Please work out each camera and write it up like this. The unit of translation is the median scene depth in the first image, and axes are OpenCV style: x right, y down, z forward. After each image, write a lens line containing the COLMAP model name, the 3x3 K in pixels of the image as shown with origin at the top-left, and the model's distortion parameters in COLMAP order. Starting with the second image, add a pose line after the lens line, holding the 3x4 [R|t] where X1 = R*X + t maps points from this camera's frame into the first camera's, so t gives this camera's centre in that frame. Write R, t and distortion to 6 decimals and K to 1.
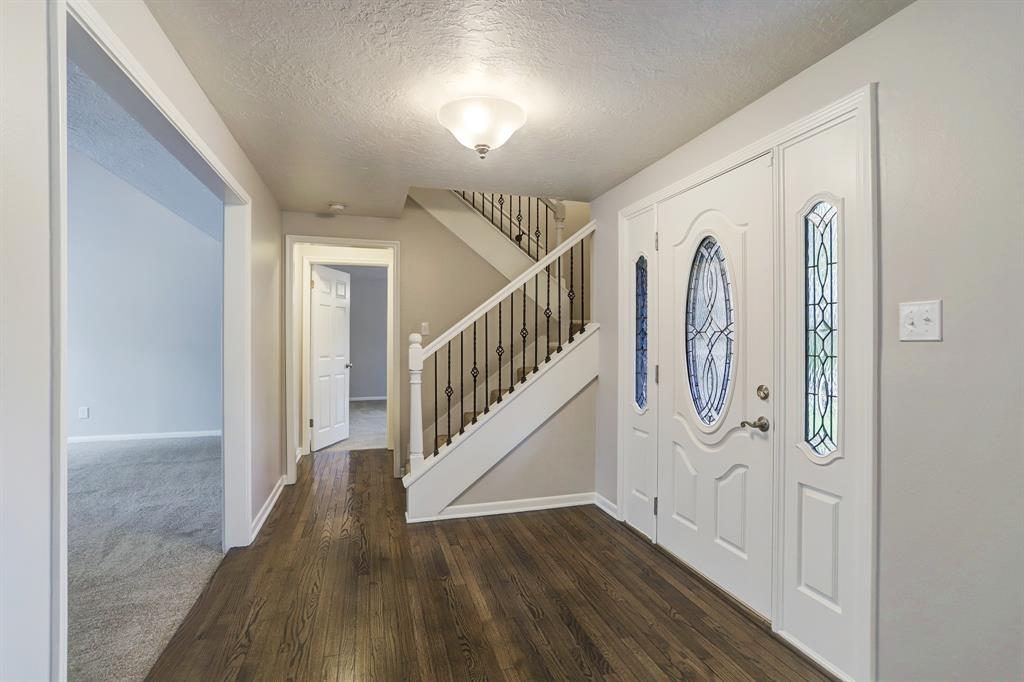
lens RADIAL K [[499.4, 0, 512.4], [0, 499.4, 326.3], [0, 0, 1]] dist [-0.054465, 0.030338]
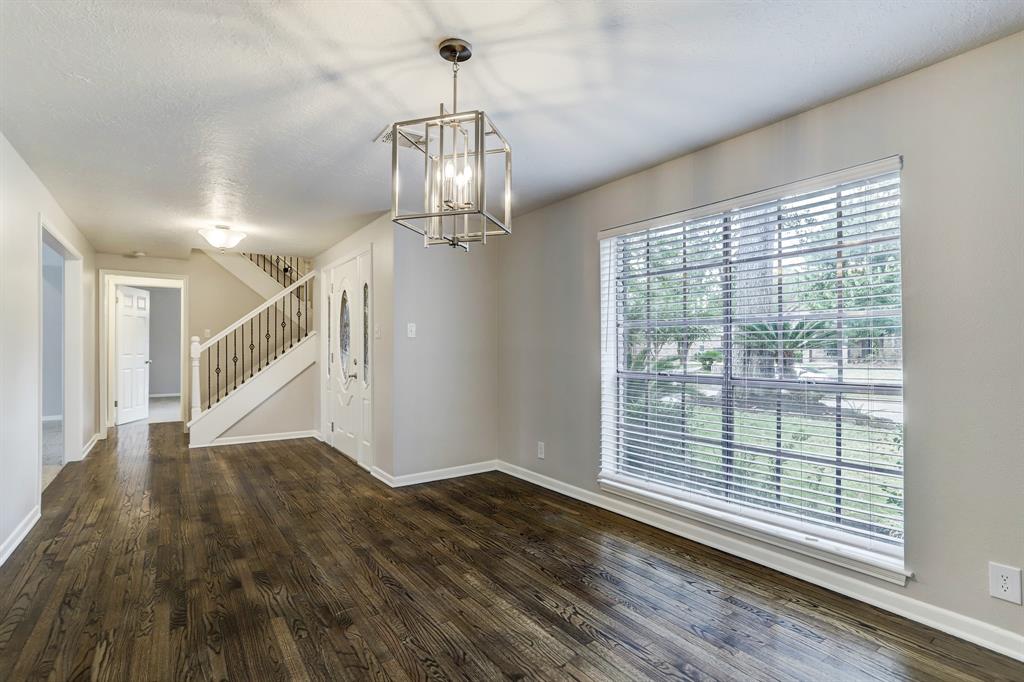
lens RADIAL K [[517.0, 0, 511.6], [0, 517.0, 339.6], [0, 0, 1]] dist [-0.059936, 0.034069]
pose [[0.952226, 0.002494, 0.305383, 0.276638], [-0.006595, 0.999901, 0.012397, -0.002051], [-0.305322, -0.013818, 0.952149, -0.884981]]
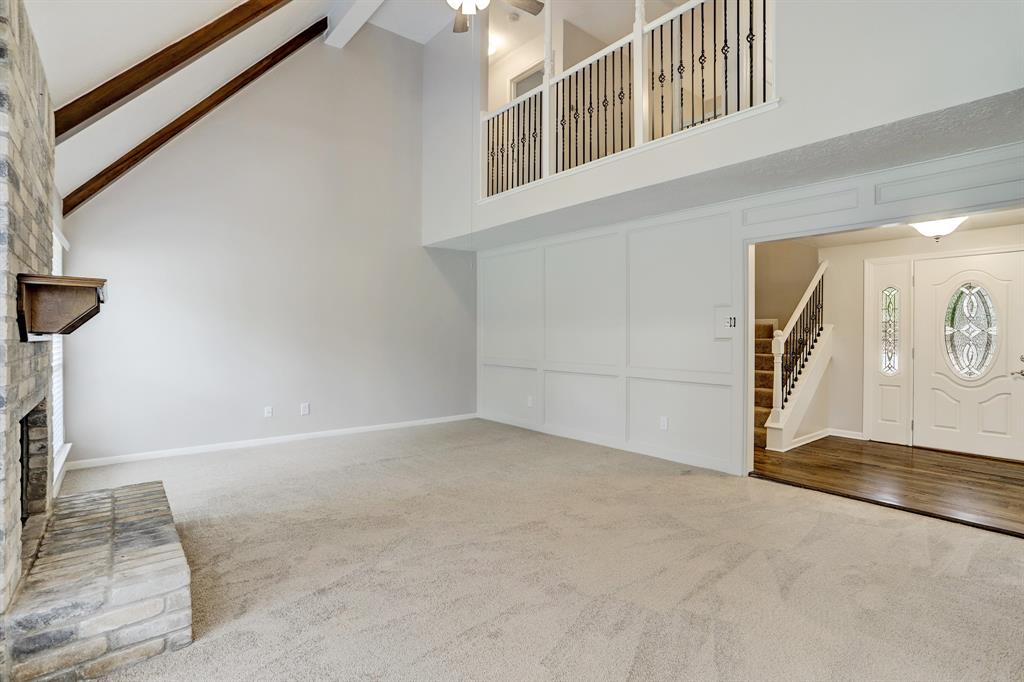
lens RADIAL K [[517.0, 0, 511.6], [0, 517.0, 339.6], [0, 0, 1]] dist [-0.059936, 0.034069]
pose [[0.929613, -0.003271, 0.368522, -1.460771], [-0.011890, 0.999174, 0.038861, -0.007124], [-0.368345, -0.040508, 0.928806, -0.150919]]
